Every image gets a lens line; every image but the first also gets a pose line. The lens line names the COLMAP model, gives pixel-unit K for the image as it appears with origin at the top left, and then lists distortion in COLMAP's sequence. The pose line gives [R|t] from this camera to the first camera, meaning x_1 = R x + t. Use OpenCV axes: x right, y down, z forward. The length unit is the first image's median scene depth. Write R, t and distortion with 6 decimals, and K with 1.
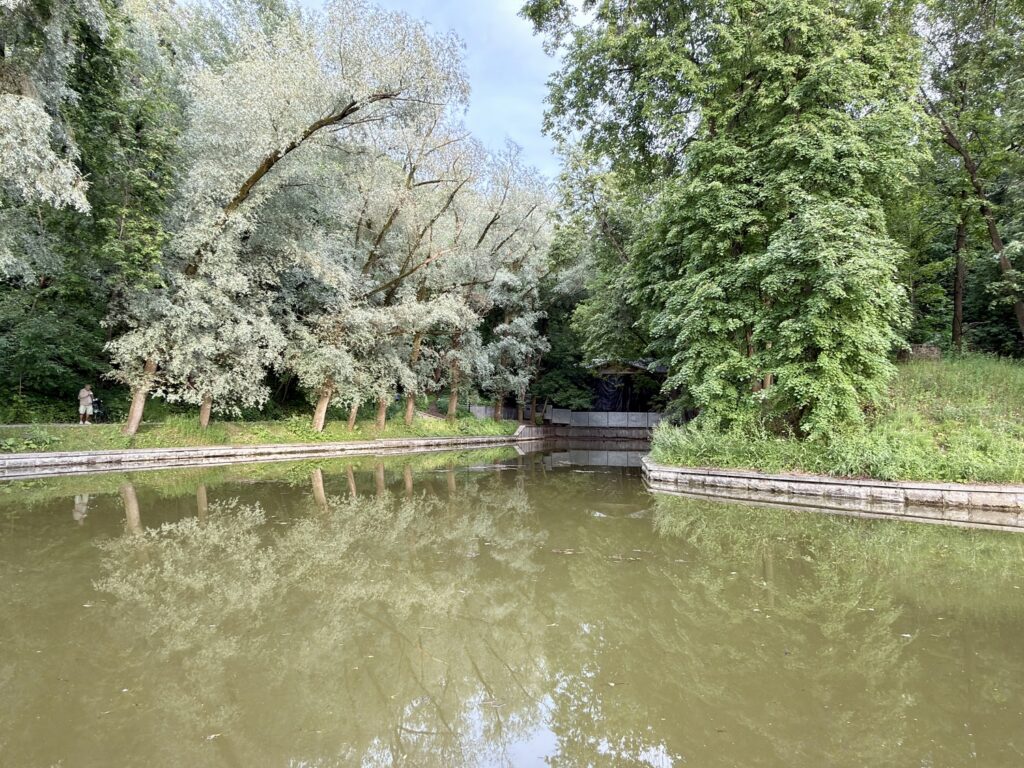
lens RADIAL K [[682.1, 0, 510.9], [0, 682.1, 387.4], [0, 0, 1]] dist [-0.004575, -0.000045]
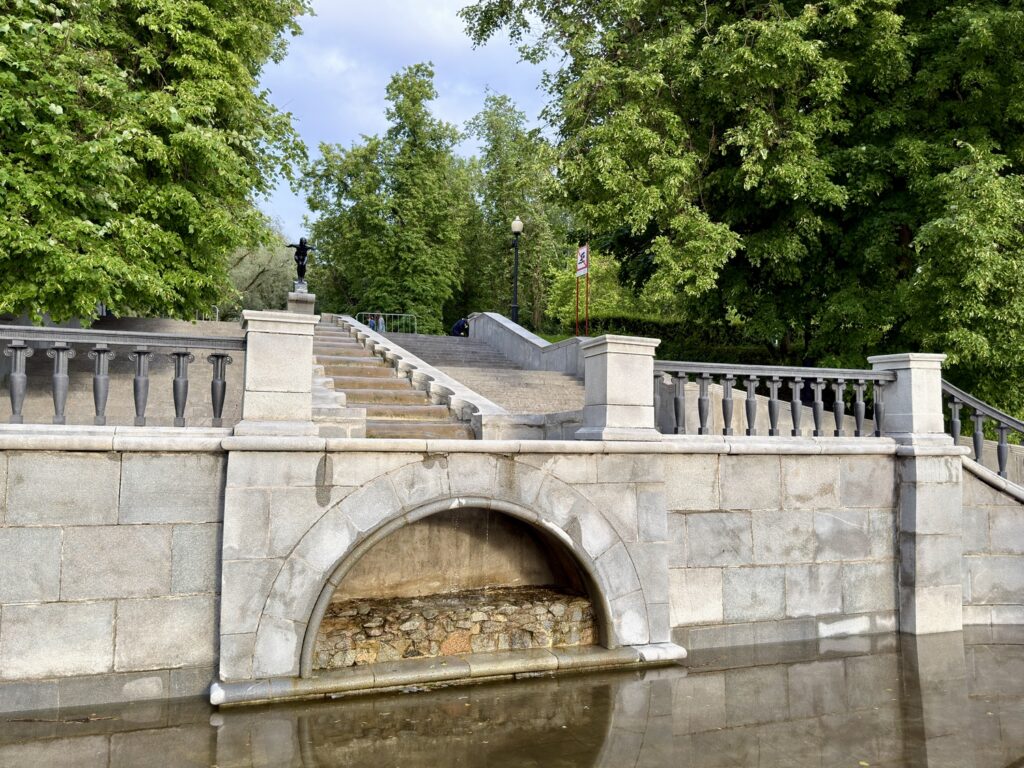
lens RADIAL K [[774.8, 0, 514.0], [0, 774.8, 383.8], [0, 0, 1]] dist [0.085353, 0.000853]
pose [[0.926928, 0.027730, 0.374213, -0.411428], [-0.011855, 0.998932, -0.044658, 0.215348], [-0.375052, 0.036958, 0.926267, -2.247512]]
